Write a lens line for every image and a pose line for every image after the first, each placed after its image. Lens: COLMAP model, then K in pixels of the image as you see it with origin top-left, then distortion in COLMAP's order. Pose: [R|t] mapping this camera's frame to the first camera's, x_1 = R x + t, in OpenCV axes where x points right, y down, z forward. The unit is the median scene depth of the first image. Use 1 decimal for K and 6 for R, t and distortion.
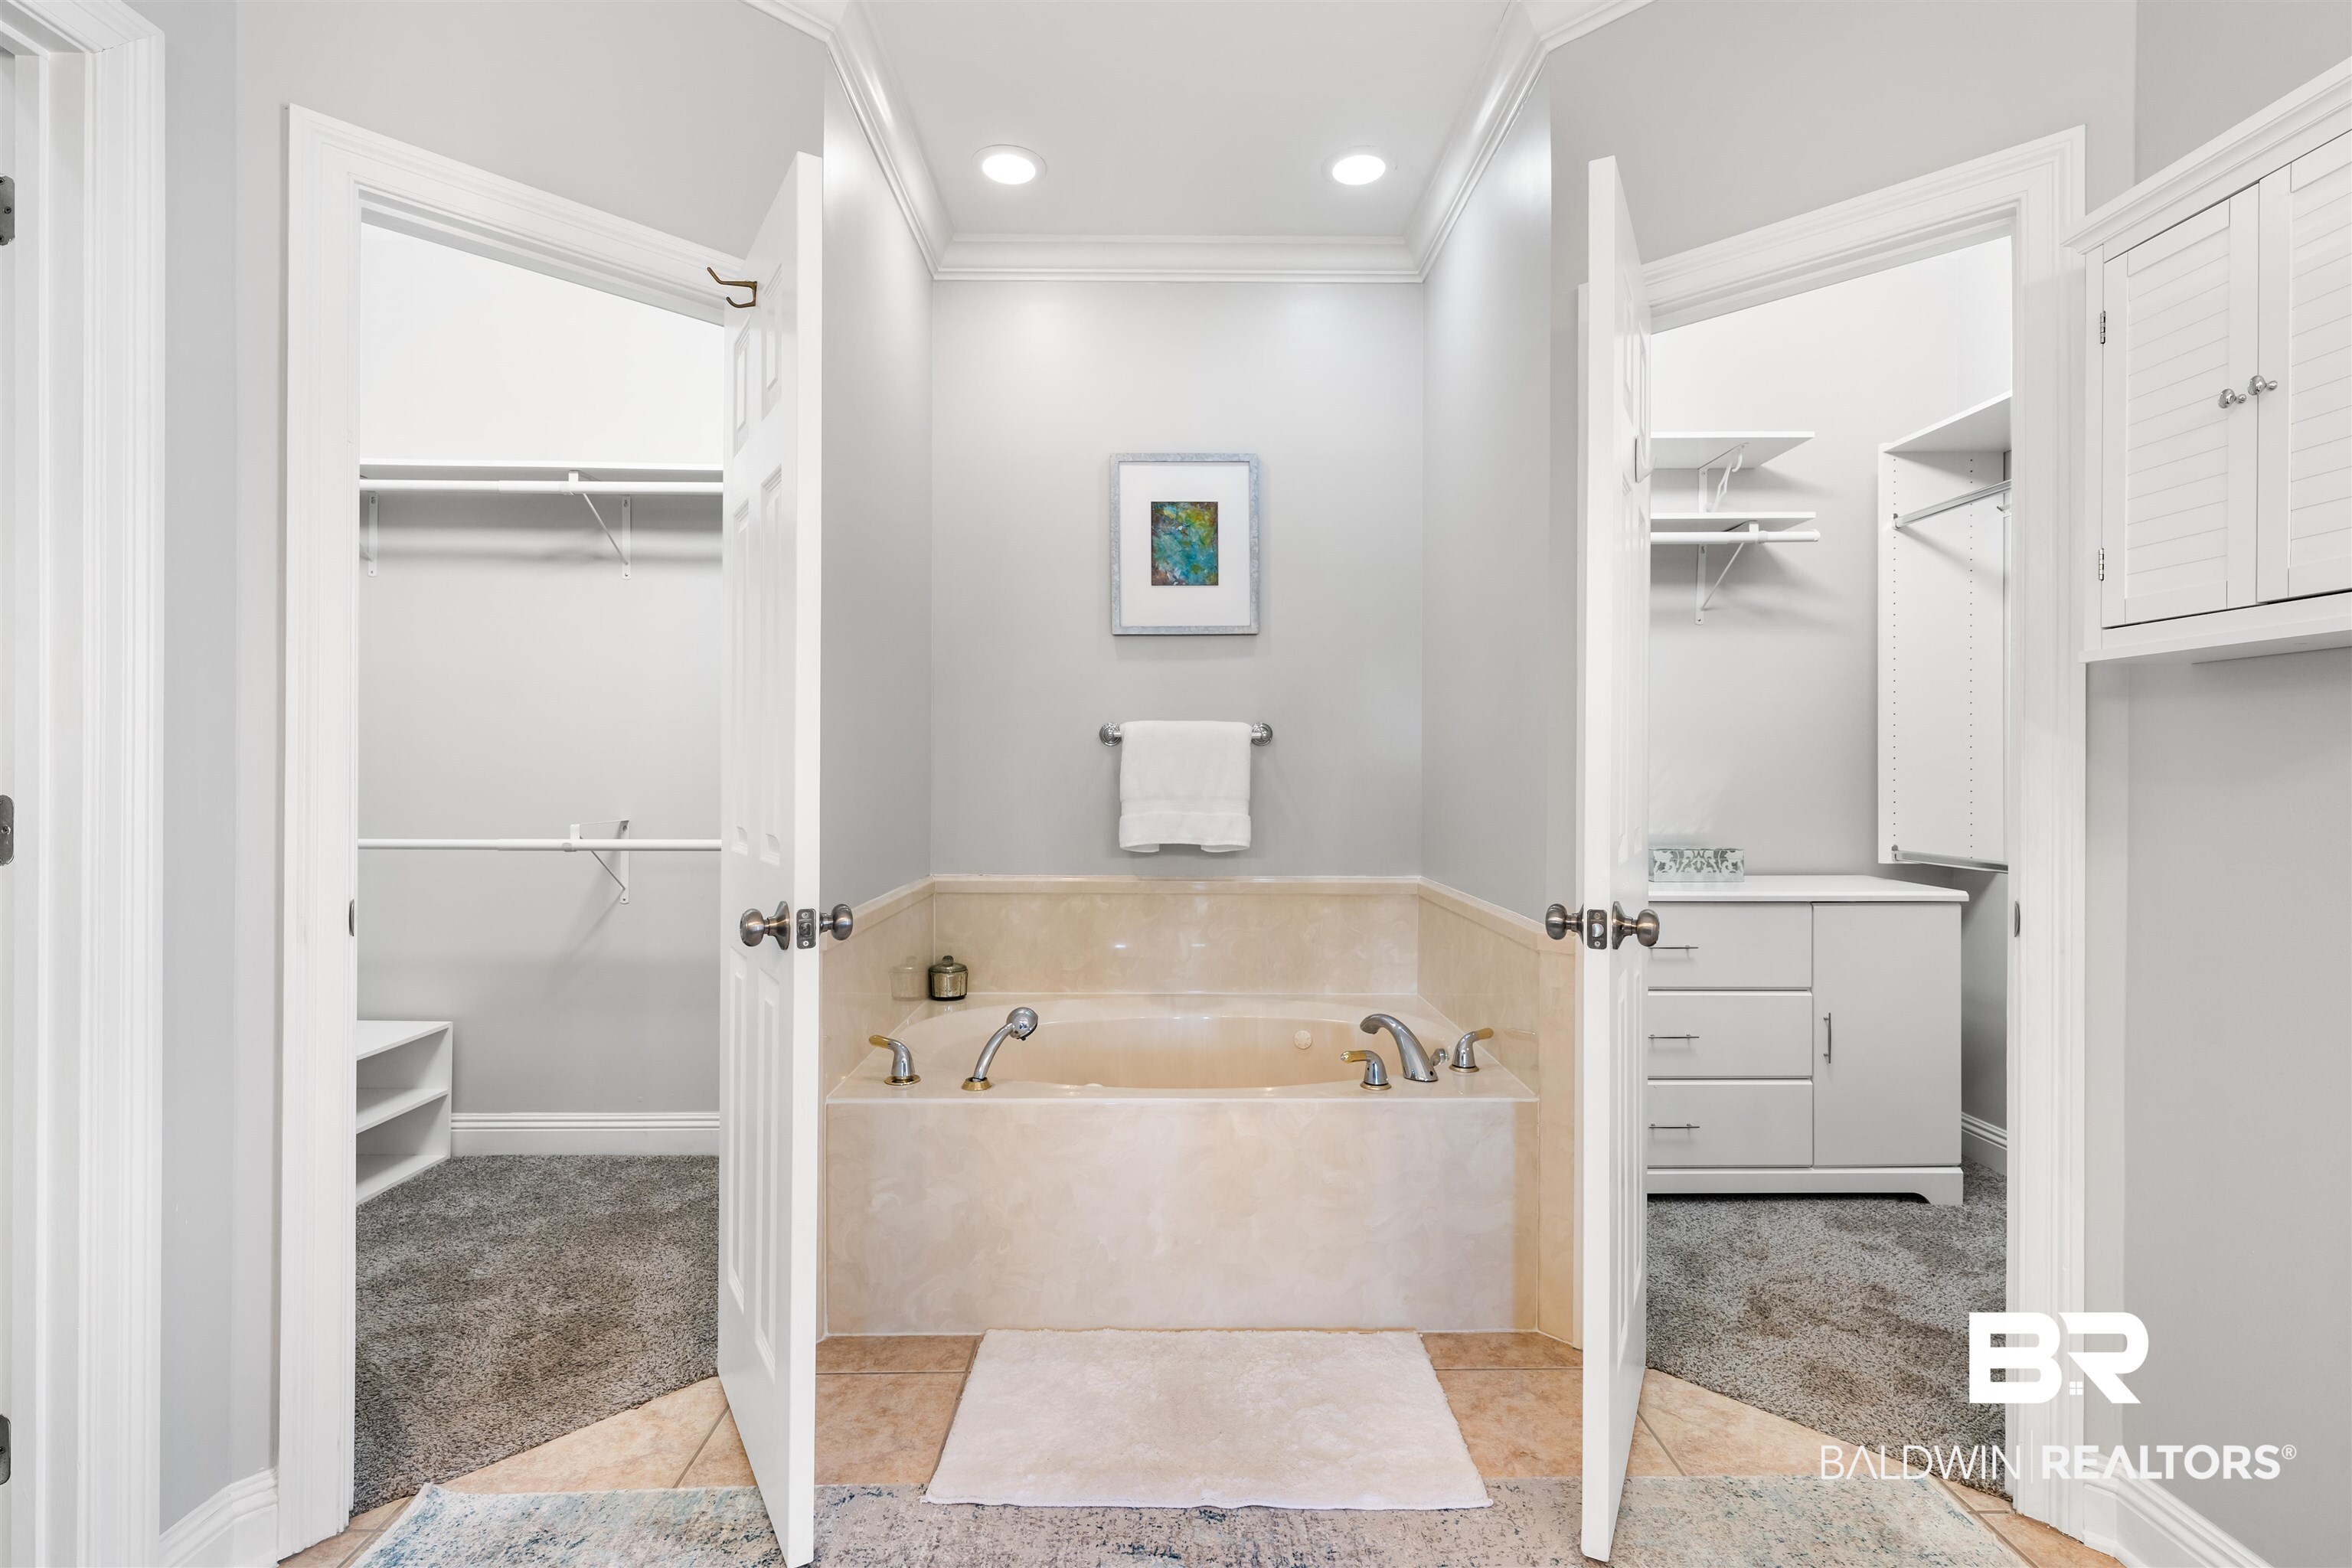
lens RADIAL K [[1064.5, 0, 1175.4], [0, 1064.5, 797.4], [0, 0, 1]] dist [0.007554, -0.004044]
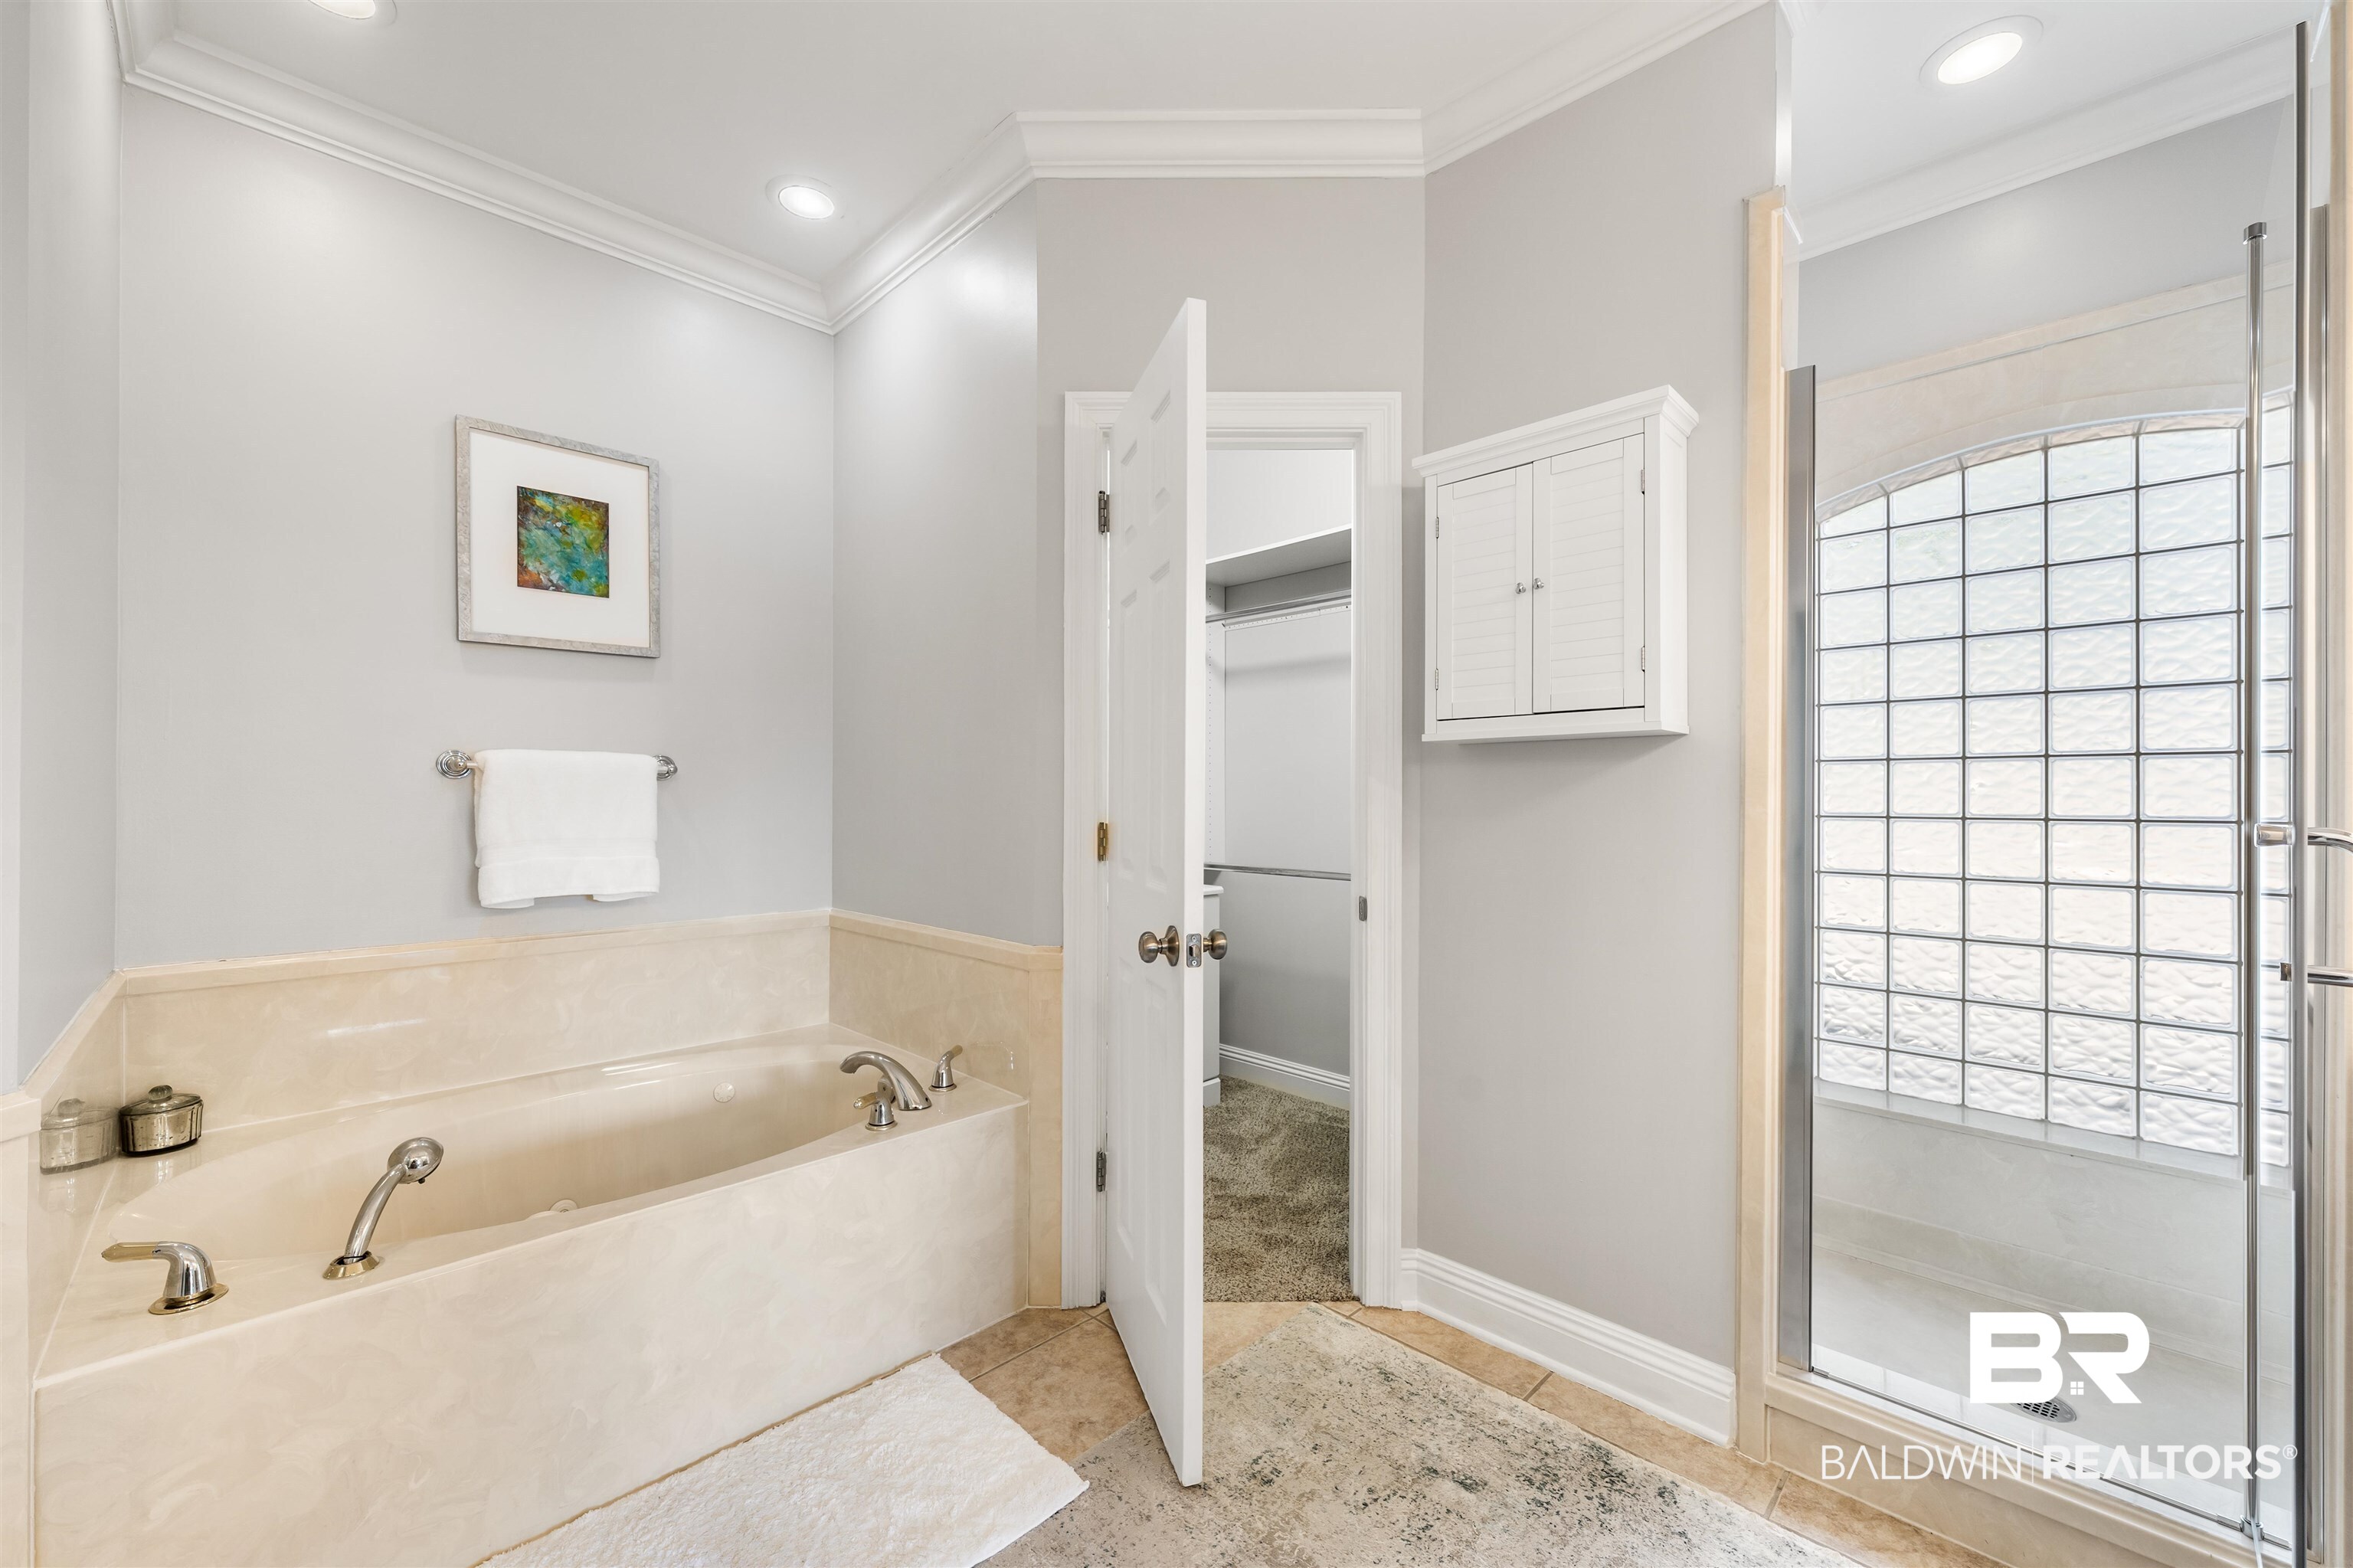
lens RADIAL K [[917.5, 0, 1171.2], [0, 917.5, 808.9], [0, 0, 1]] dist [0.000217, 0.000140]
pose [[0.724232, -0.013723, 0.689420, -0.155815], [0.018736, 0.999824, 0.000219, -0.016825], [-0.689302, 0.012758, 0.724361, 0.137882]]
